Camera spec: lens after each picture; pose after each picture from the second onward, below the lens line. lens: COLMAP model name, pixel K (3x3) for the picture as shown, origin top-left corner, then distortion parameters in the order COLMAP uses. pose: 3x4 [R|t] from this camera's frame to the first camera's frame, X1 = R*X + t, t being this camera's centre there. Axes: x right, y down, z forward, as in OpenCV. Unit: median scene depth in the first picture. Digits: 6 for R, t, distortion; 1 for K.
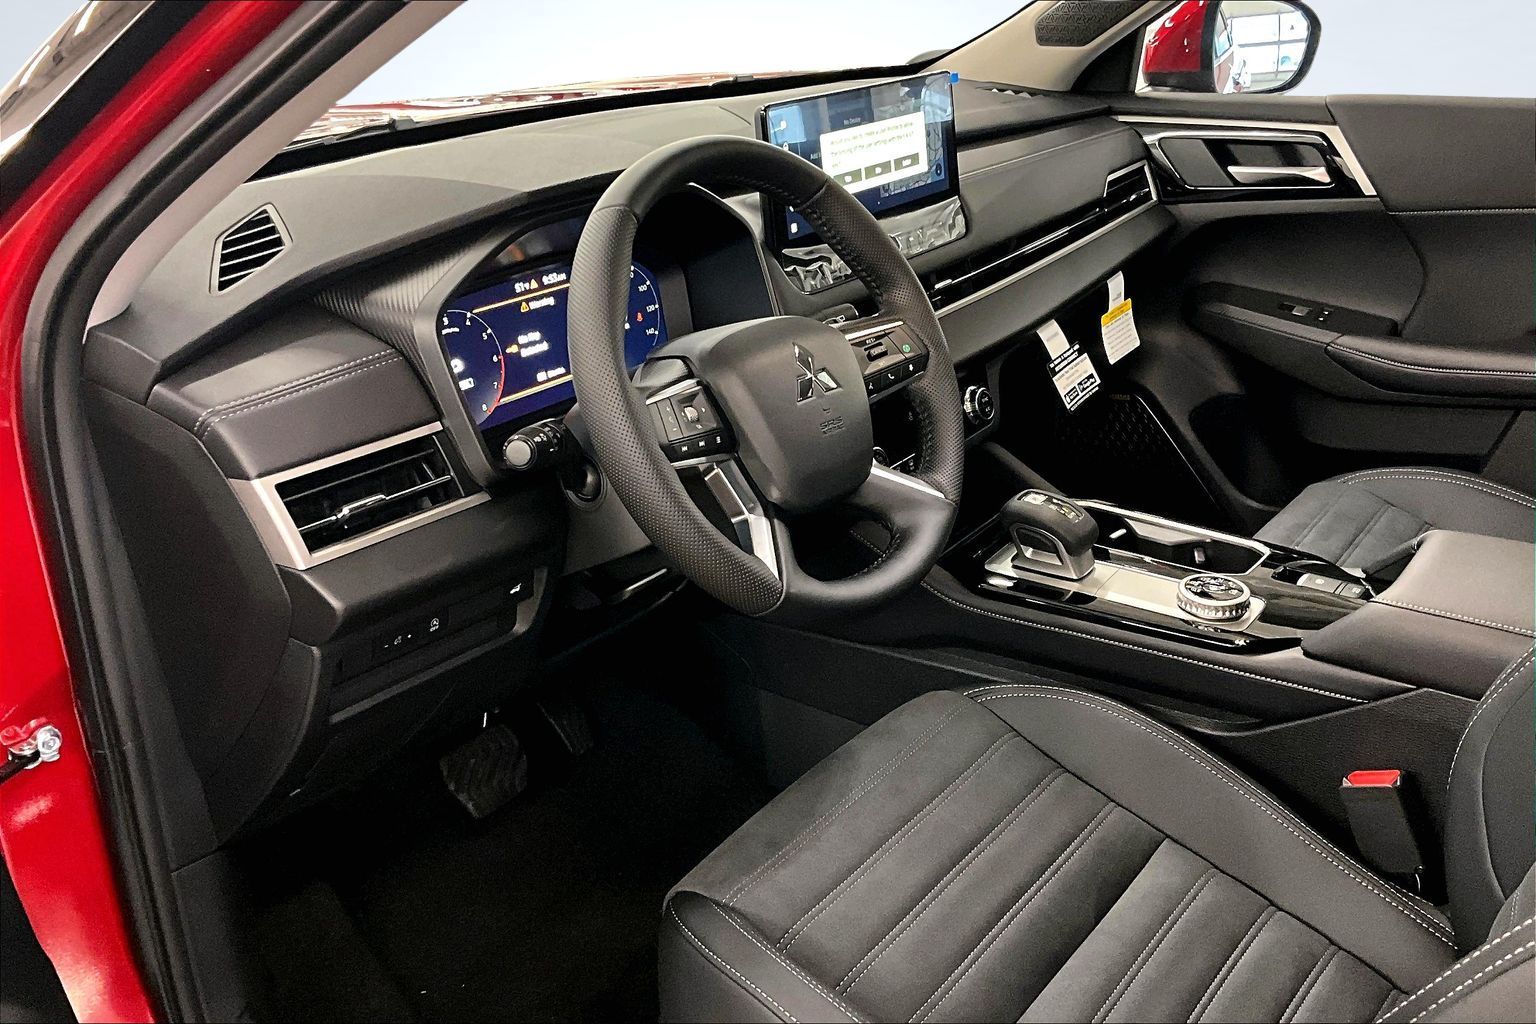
lens RADIAL K [[1239.9, 0, 772.3], [0, 1239.9, 501.5], [0, 0, 1]] dist [0.021853, -0.008679]
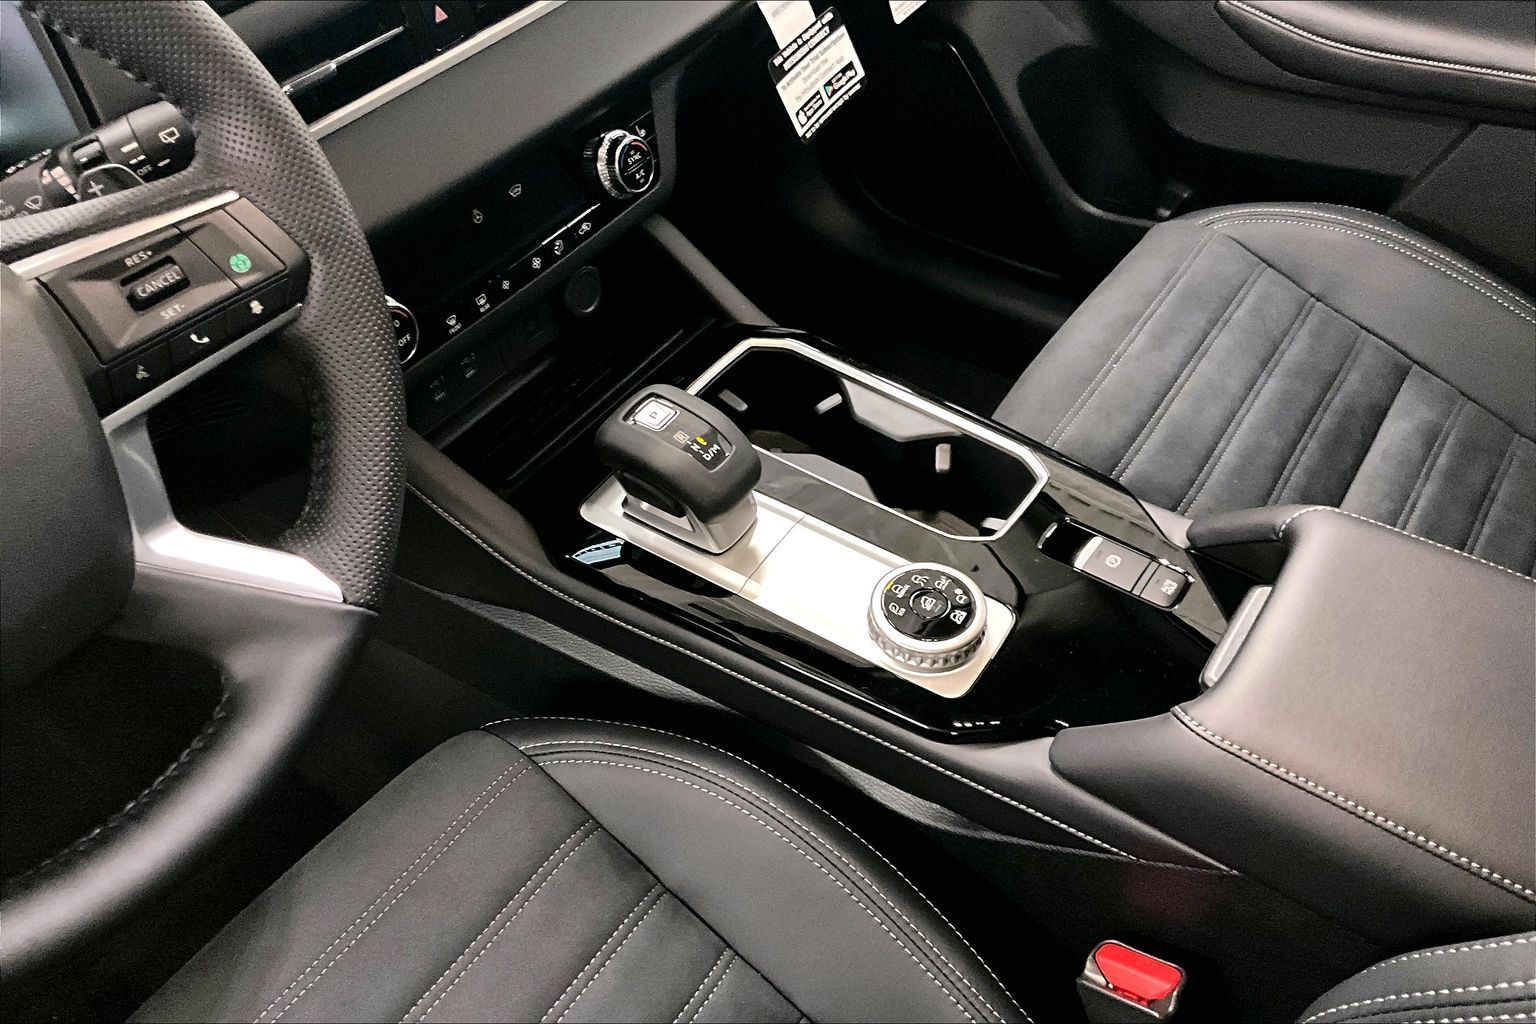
lens RADIAL K [[1239.9, 0, 756.6], [0, 1239.9, 512.4], [0, 0, 1]] dist [0.021853, -0.008679]
pose [[0.996942, -0.019945, 0.075557, 0.191937], [-0.009907, 0.926822, 0.375369, -0.157033], [-0.077514, -0.374970, 0.923791, 0.401983]]
